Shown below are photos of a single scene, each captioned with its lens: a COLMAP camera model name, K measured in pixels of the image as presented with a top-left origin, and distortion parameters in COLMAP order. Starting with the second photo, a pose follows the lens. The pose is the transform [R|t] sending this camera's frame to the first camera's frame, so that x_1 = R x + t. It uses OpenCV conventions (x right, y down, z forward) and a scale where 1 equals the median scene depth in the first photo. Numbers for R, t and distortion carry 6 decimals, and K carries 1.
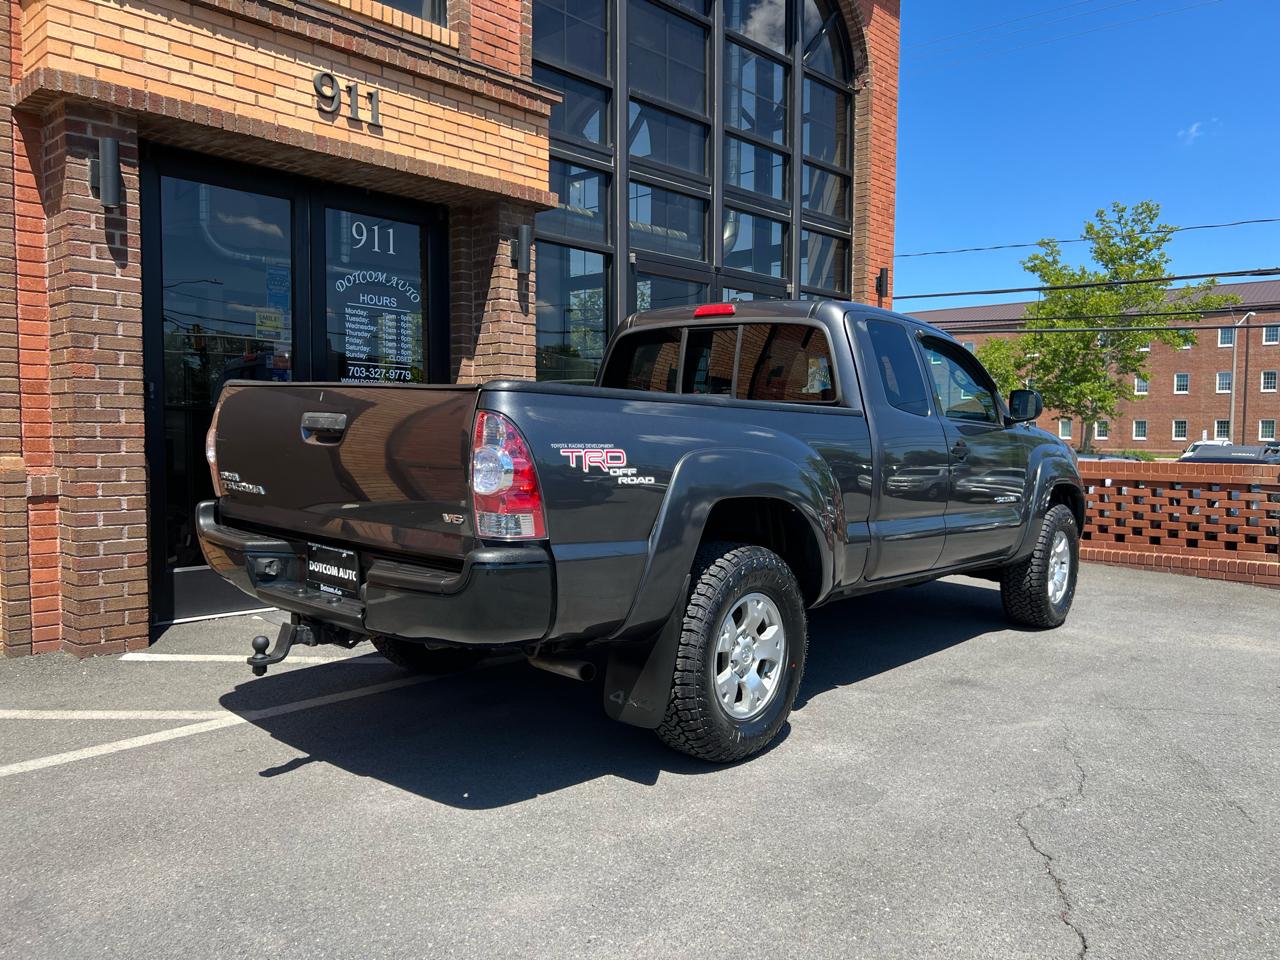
lens RADIAL K [[967.9, 0, 641.7], [0, 967.9, 481.9], [0, 0, 1]] dist [0.036237, -0.038730]
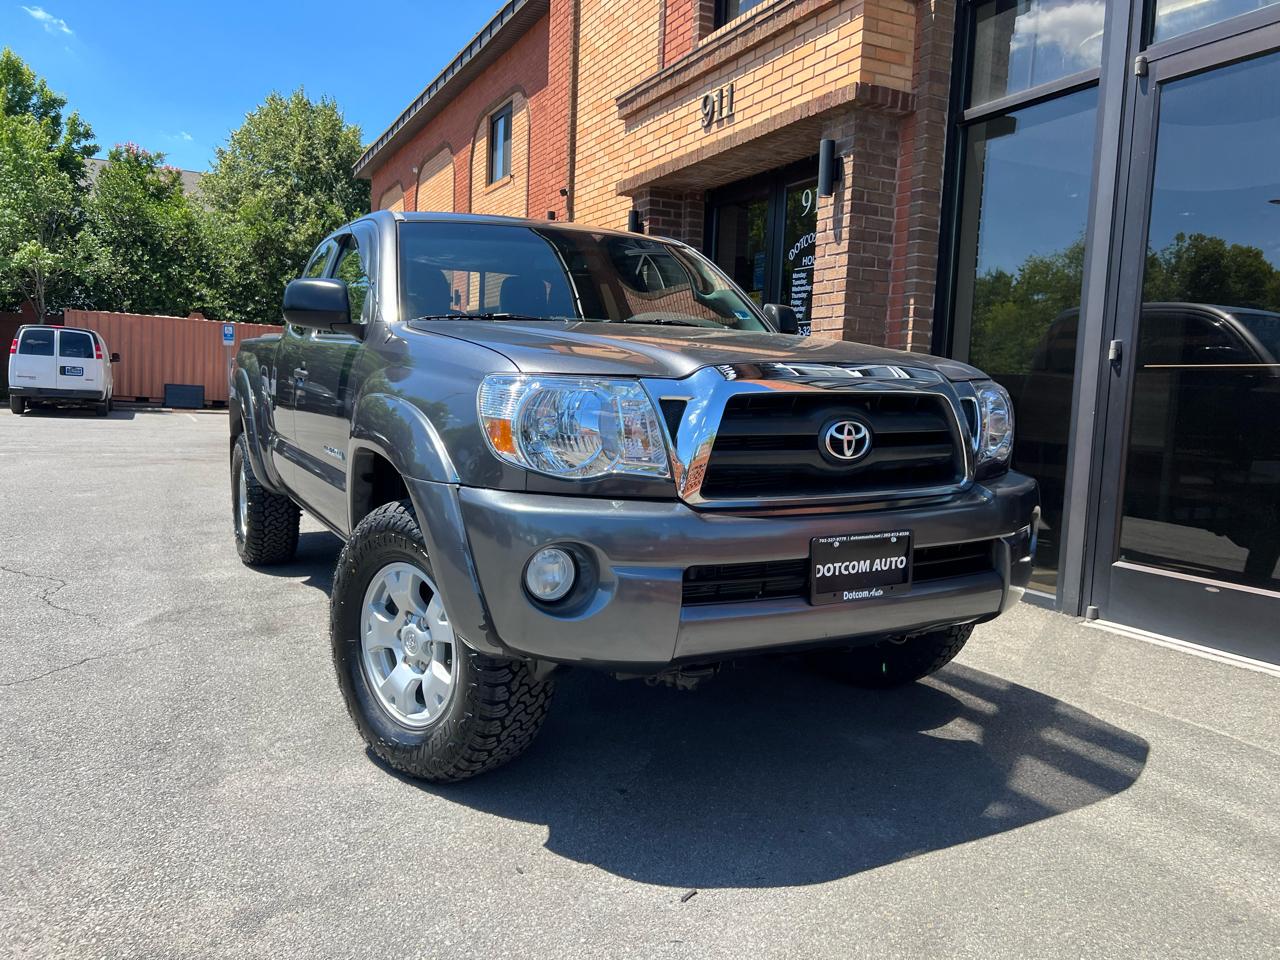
lens RADIAL K [[967.9, 0, 641.7], [0, 967.9, 481.9], [0, 0, 1]] dist [0.036237, -0.038730]
pose [[-0.349282, 0.058370, -0.935198, 0.837957], [-0.094379, 0.990791, 0.097088, -0.037731], [0.932253, 0.122174, -0.340556, 1.306827]]
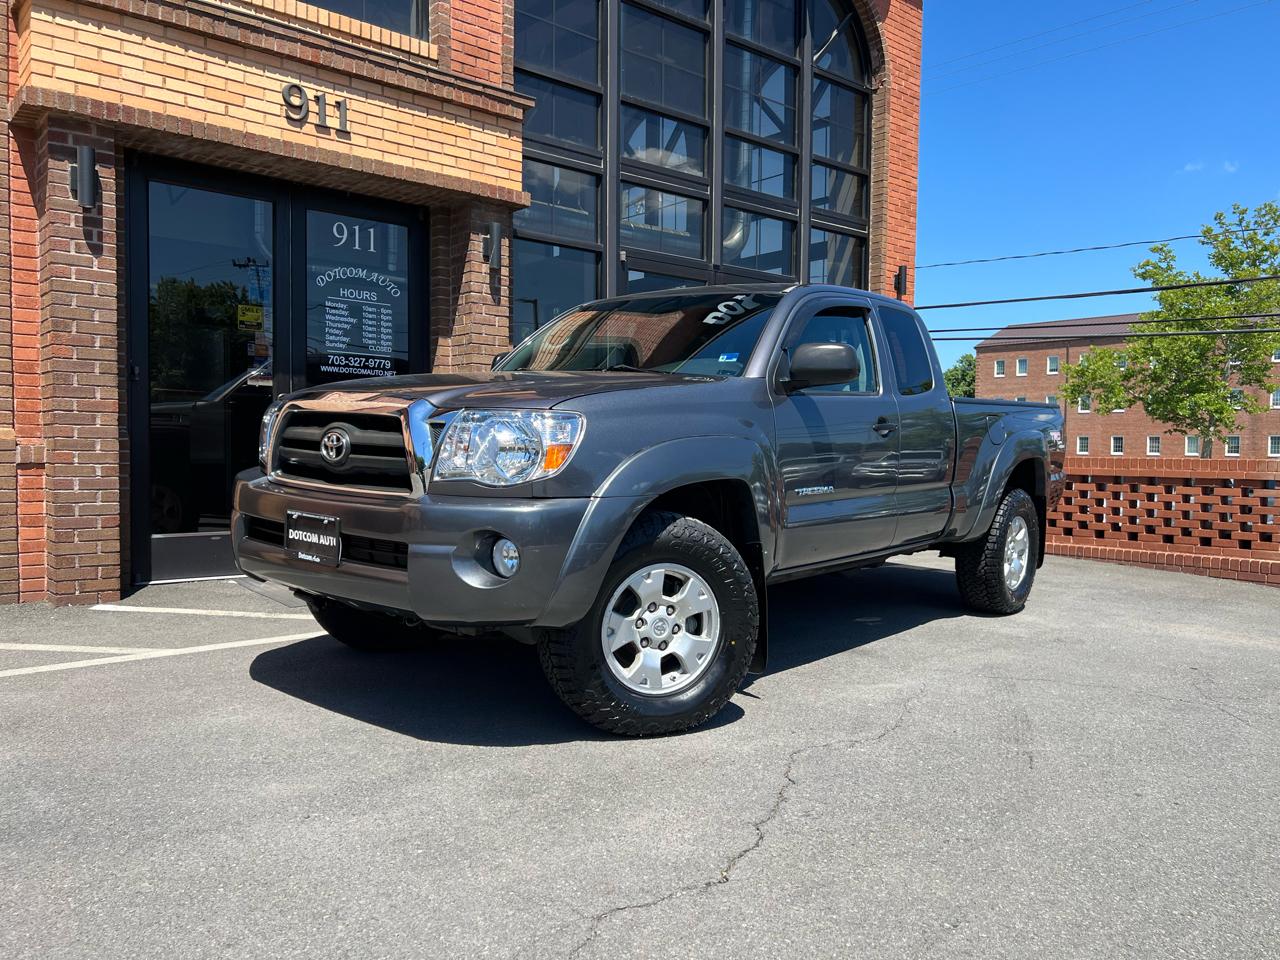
lens RADIAL K [[965.2, 0, 640.7], [0, 965.2, 485.6], [0, 0, 1]] dist [0.036817, -0.039509]
pose [[0.993206, 0.009754, -0.115957, 0.180723], [-0.011208, 0.999866, -0.011891, 0.037577], [0.115826, 0.013110, 0.993183, -0.032838]]
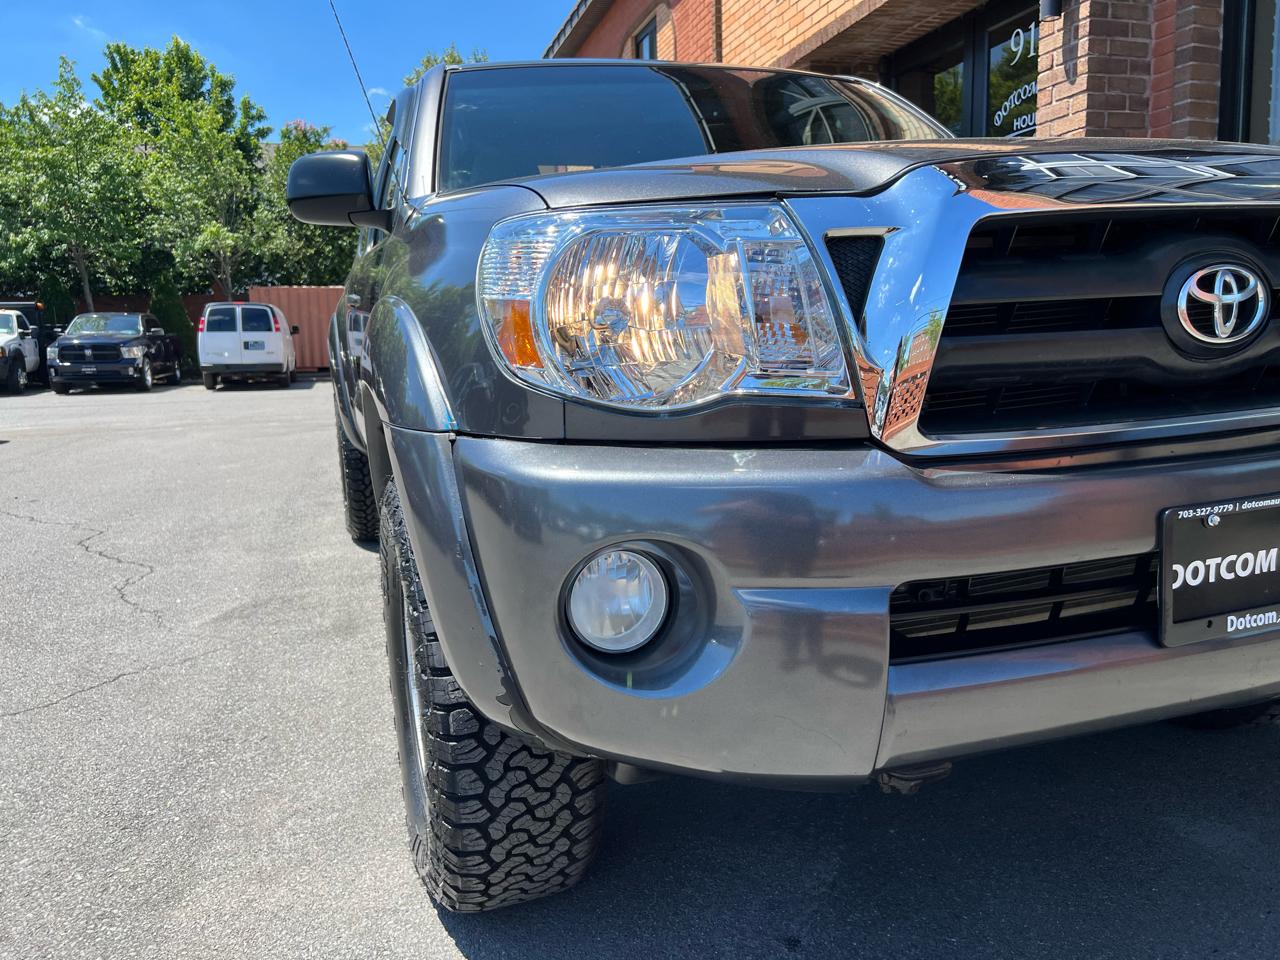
lens RADIAL K [[967.4, 0, 641.4], [0, 967.4, 489.5], [0, 0, 1]] dist [0.048373, -0.065527]
pose [[-0.506364, 0.132791, -0.852034, 0.658475], [-0.025627, 0.985318, 0.168793, -0.016744], [0.861939, 0.107306, -0.495527, 1.245803]]
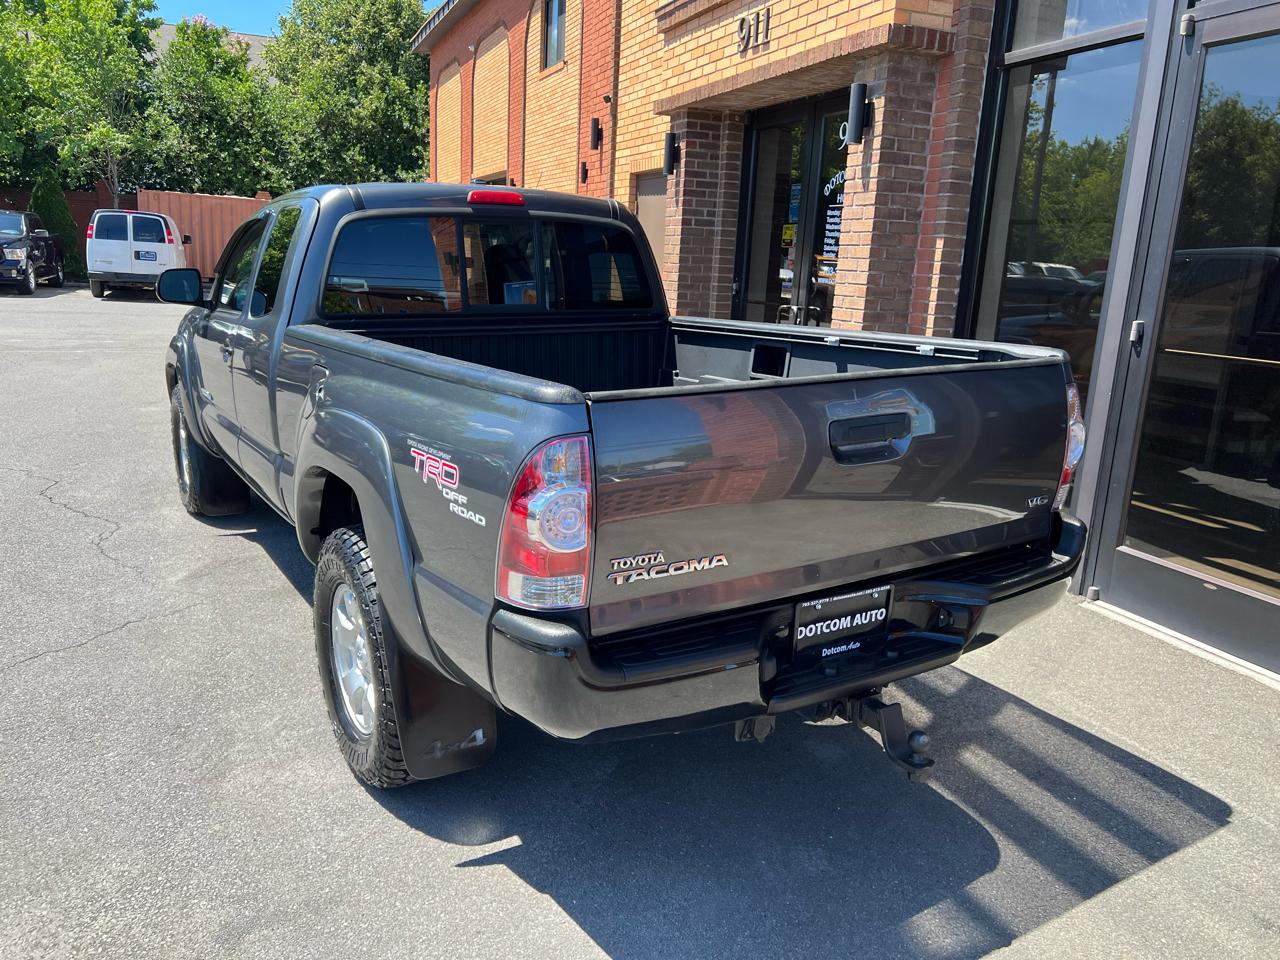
lens RADIAL K [[967.3, 0, 633.6], [0, 967.3, 479.9], [0, 0, 1]] dist [0.028987, -0.027168]
pose [[-0.423284, 0.170513, -0.889806, 0.824756], [-0.099300, 0.967482, 0.232635, -0.125587], [0.900539, 0.186828, -0.392588, 1.347463]]
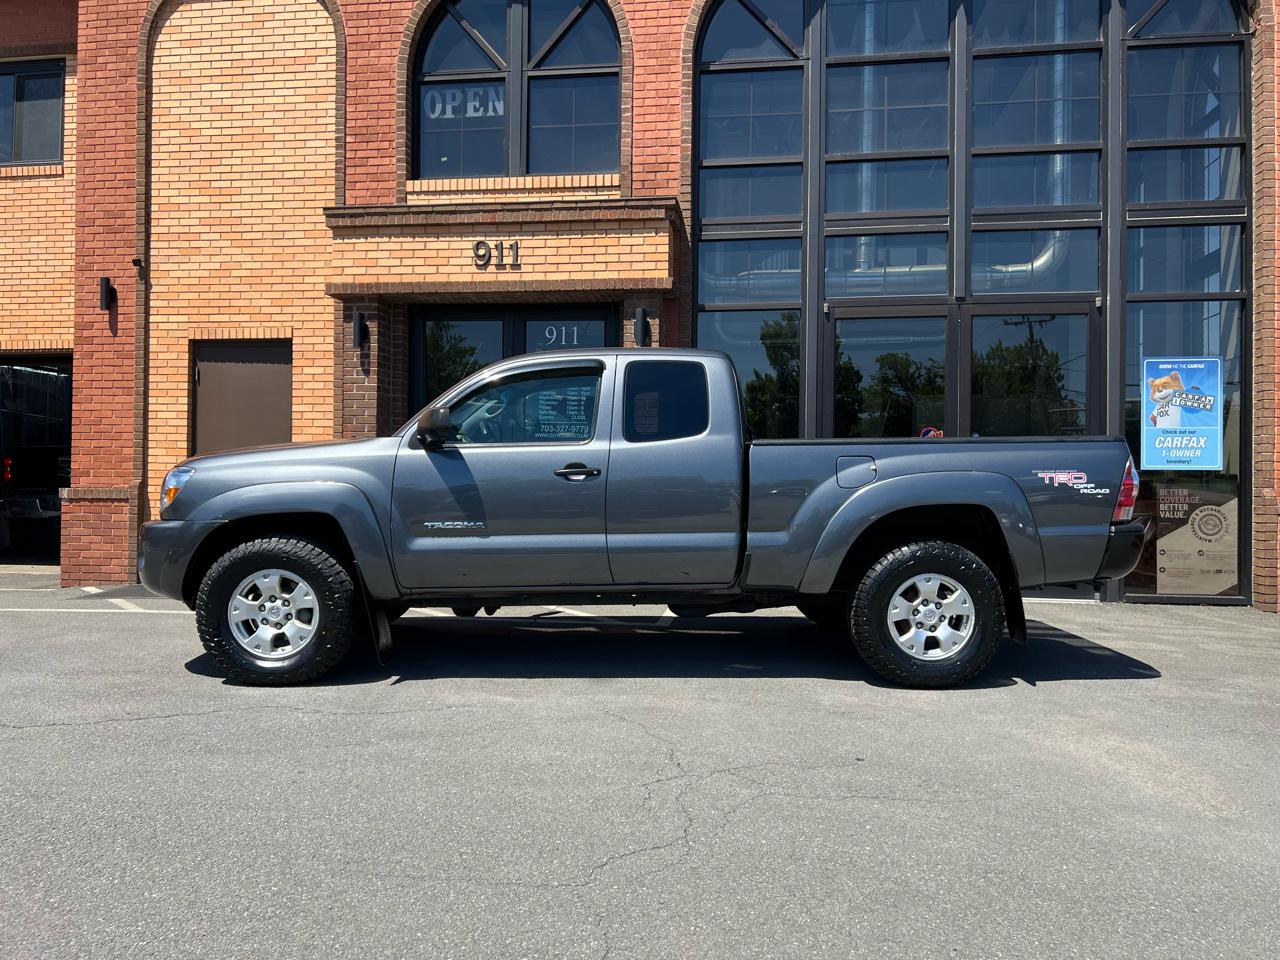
lens RADIAL K [[966.3, 0, 632.3], [0, 966.3, 475.0], [0, 0, 1]] dist [0.048110, -0.048339]
pose [[0.567243, -0.010411, -0.823485, 1.023840], [-0.050190, 0.997624, -0.047185, 0.018289], [0.822020, 0.068096, 0.565373, 0.316469]]
